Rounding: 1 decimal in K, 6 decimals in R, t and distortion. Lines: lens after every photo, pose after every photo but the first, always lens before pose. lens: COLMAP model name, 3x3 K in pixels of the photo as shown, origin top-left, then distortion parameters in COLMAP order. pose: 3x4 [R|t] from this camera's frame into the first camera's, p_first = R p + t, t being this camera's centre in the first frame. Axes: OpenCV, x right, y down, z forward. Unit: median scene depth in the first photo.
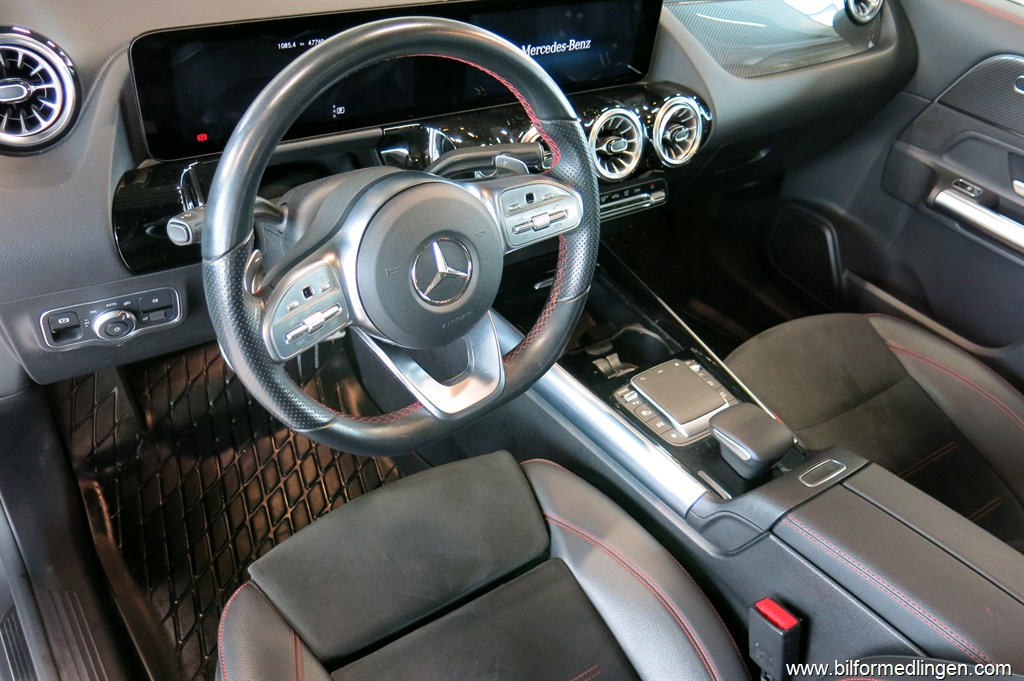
lens RADIAL K [[852.7, 0, 512.0], [0, 852.7, 340.5], [0, 0, 1]] dist [-0.012300, -0.010757]
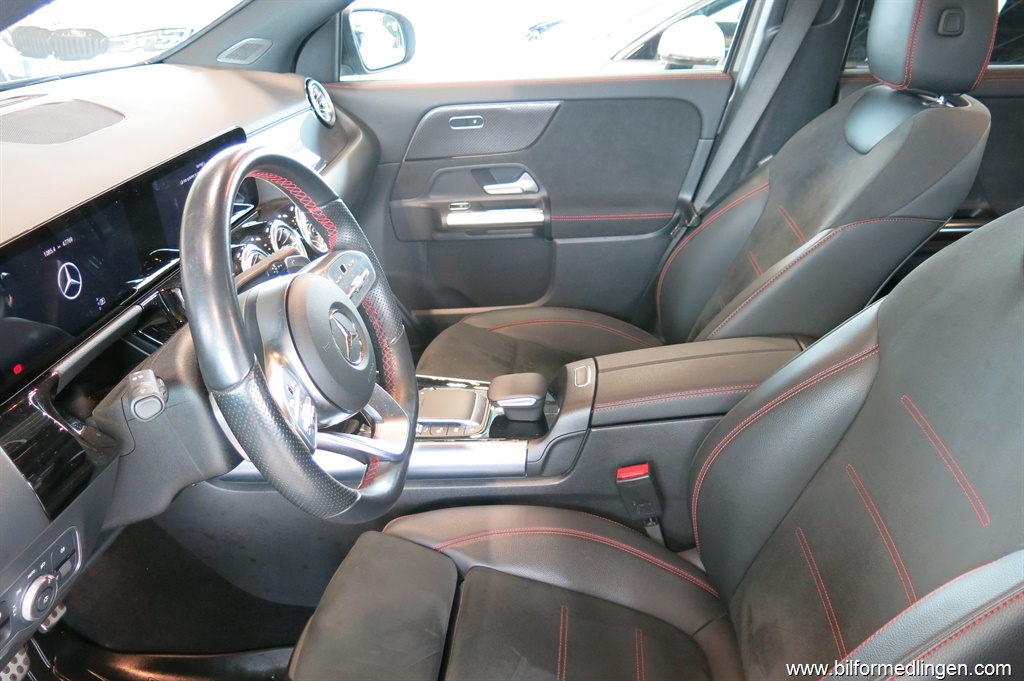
lens RADIAL K [[852.7, 0, 512.0], [0, 852.7, 340.5], [0, 0, 1]] dist [-0.012300, -0.010757]
pose [[0.631062, -0.455936, 0.627601, -0.452801], [0.574736, 0.818173, 0.016476, 0.021193], [-0.520998, 0.350308, 0.778361, -0.003479]]
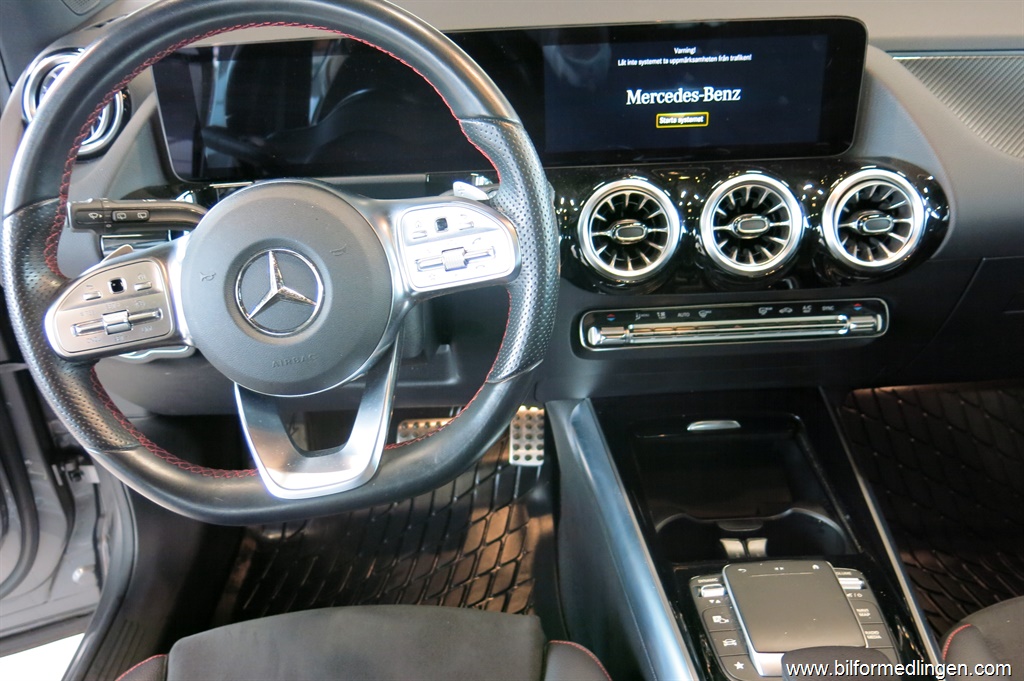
lens RADIAL K [[852.7, 0, 512.0], [0, 852.7, 340.5], [0, 0, 1]] dist [-0.012300, -0.010757]
pose [[0.815582, 0.117493, -0.566587, 0.365803], [-0.243961, 0.957708, -0.152573, 0.019107], [0.524699, 0.262660, 0.809753, 0.339971]]
